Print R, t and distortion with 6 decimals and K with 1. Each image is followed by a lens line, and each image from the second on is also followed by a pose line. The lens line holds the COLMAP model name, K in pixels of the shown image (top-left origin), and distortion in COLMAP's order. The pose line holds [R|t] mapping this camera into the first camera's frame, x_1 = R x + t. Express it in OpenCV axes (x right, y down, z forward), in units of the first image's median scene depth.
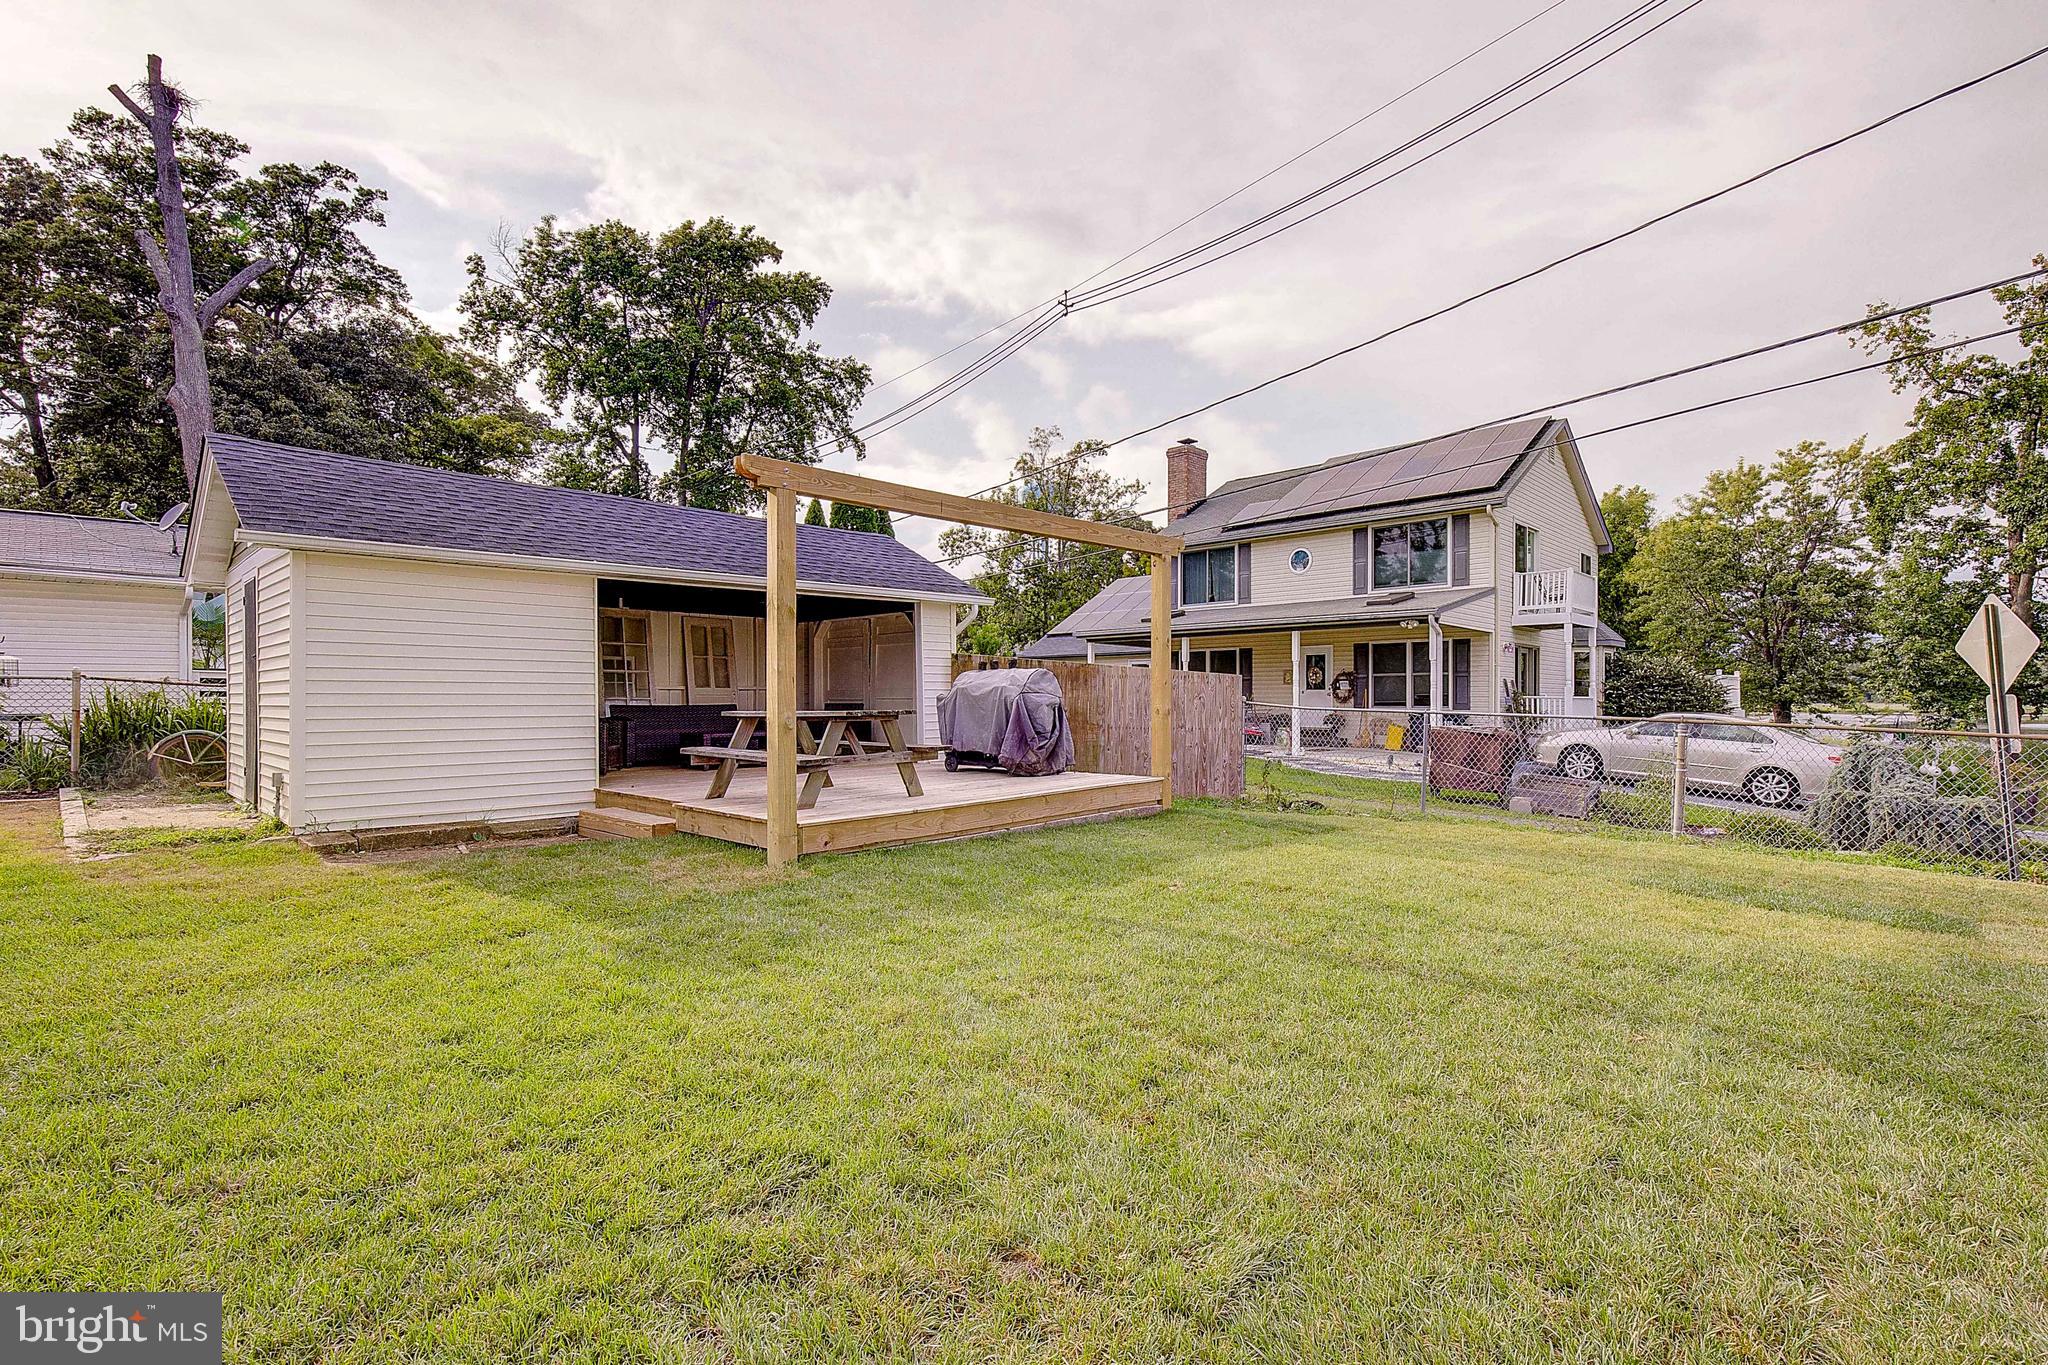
lens RADIAL K [[951.3, 0, 1024.0], [0, 951.3, 682.5], [0, 0, 1]] dist [0.023930, 0.000139]
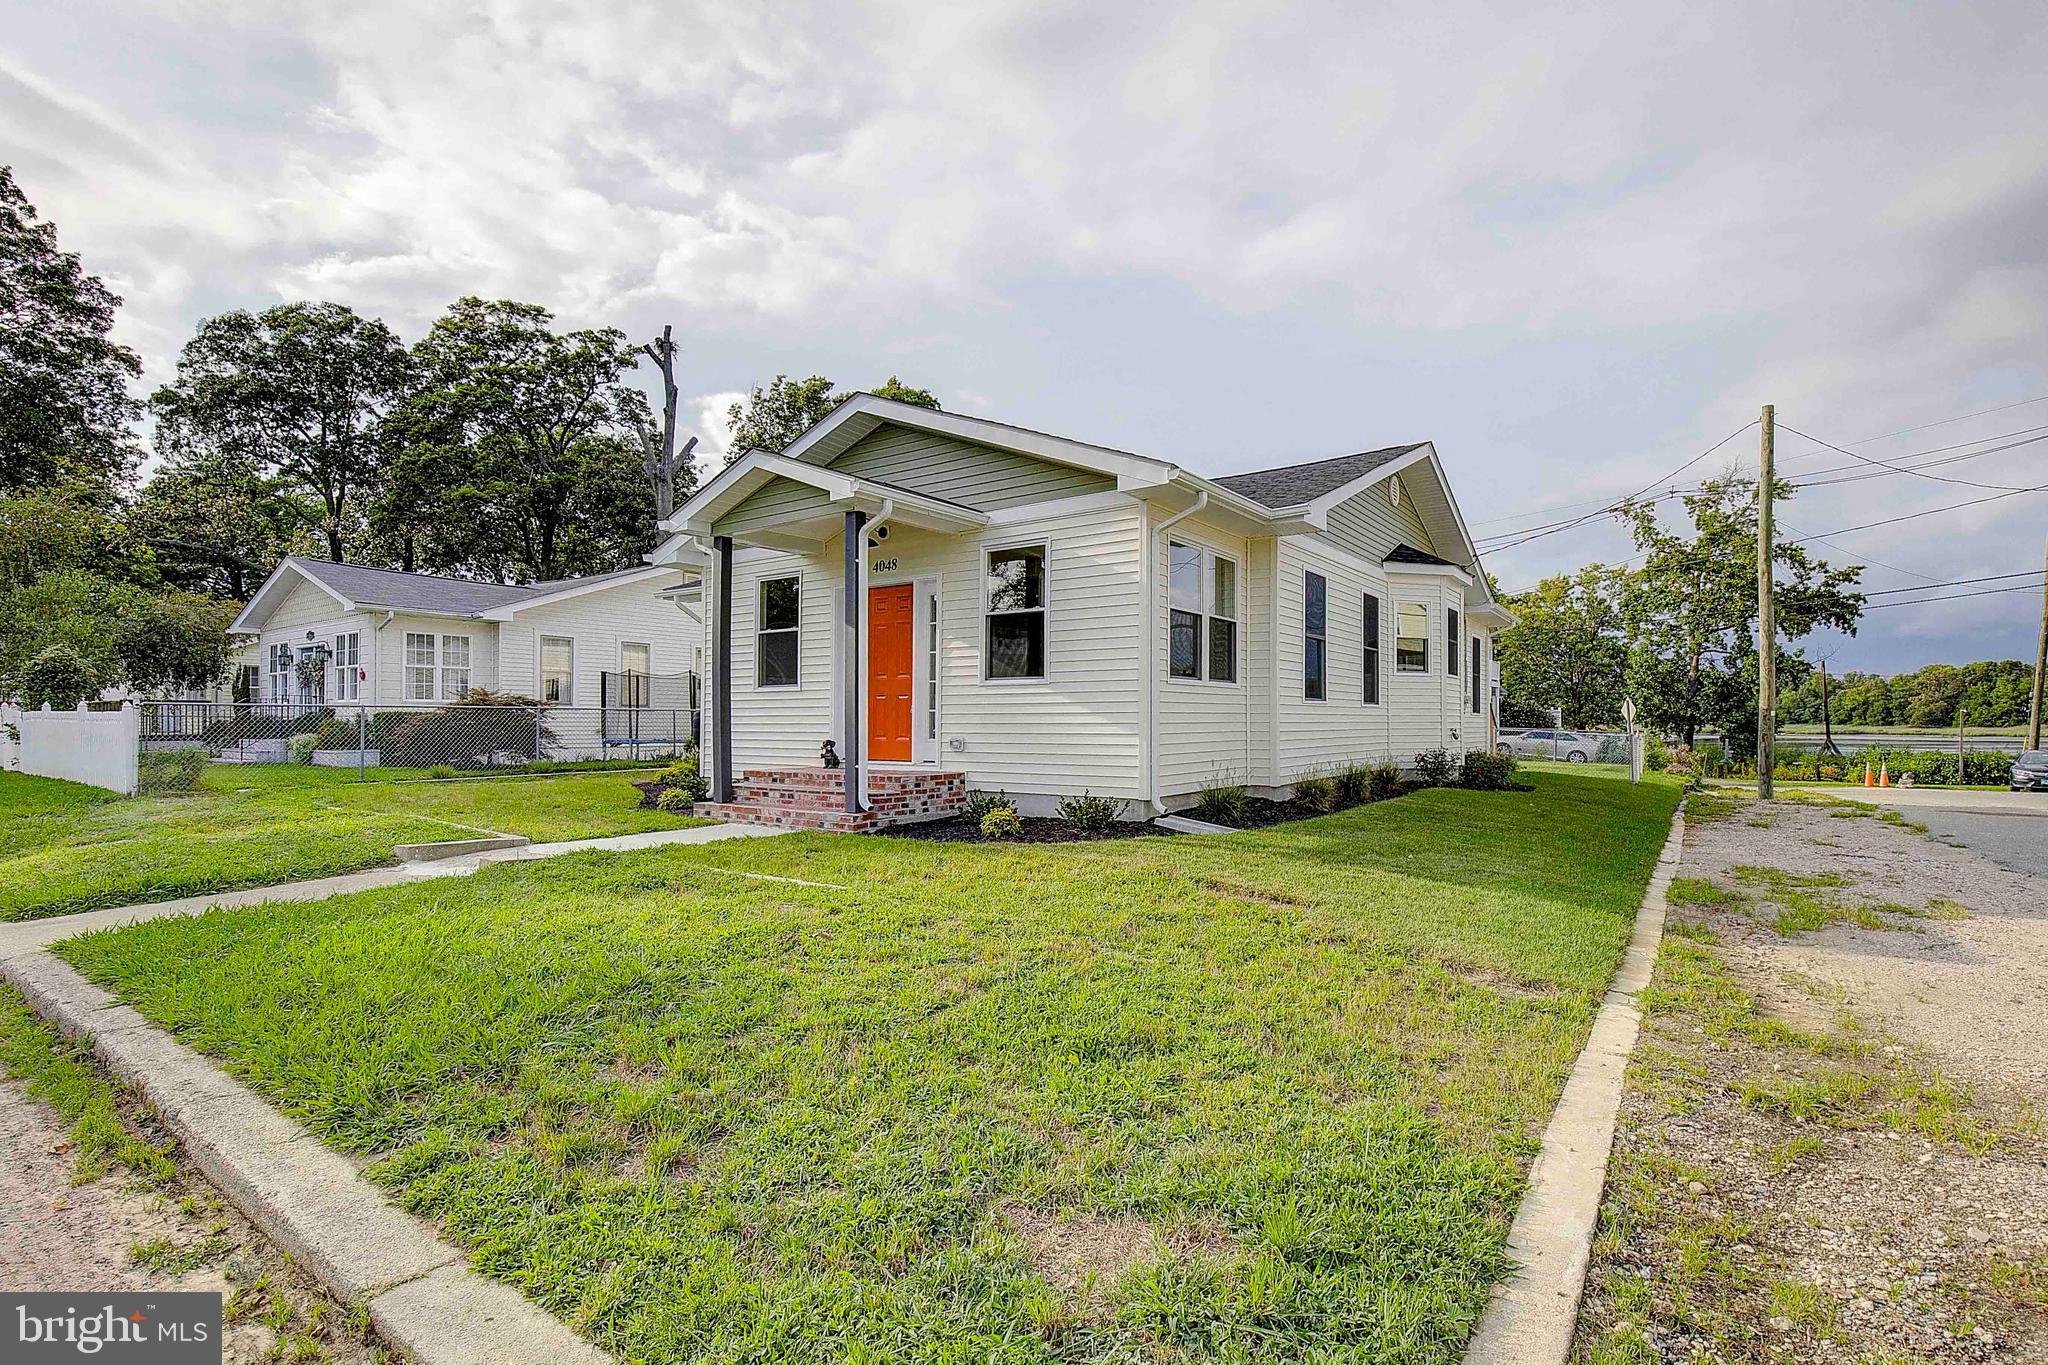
lens RADIAL K [[973.7, 0, 1016.8], [0, 973.7, 712.4], [0, 0, 1]] dist [0.002447, 0.000070]
pose [[0.989794, 0.001495, 0.142495, -0.474396], [-0.002245, 0.999984, 0.005108, -0.007081], [-0.142485, -0.005376, 0.989782, -0.595342]]
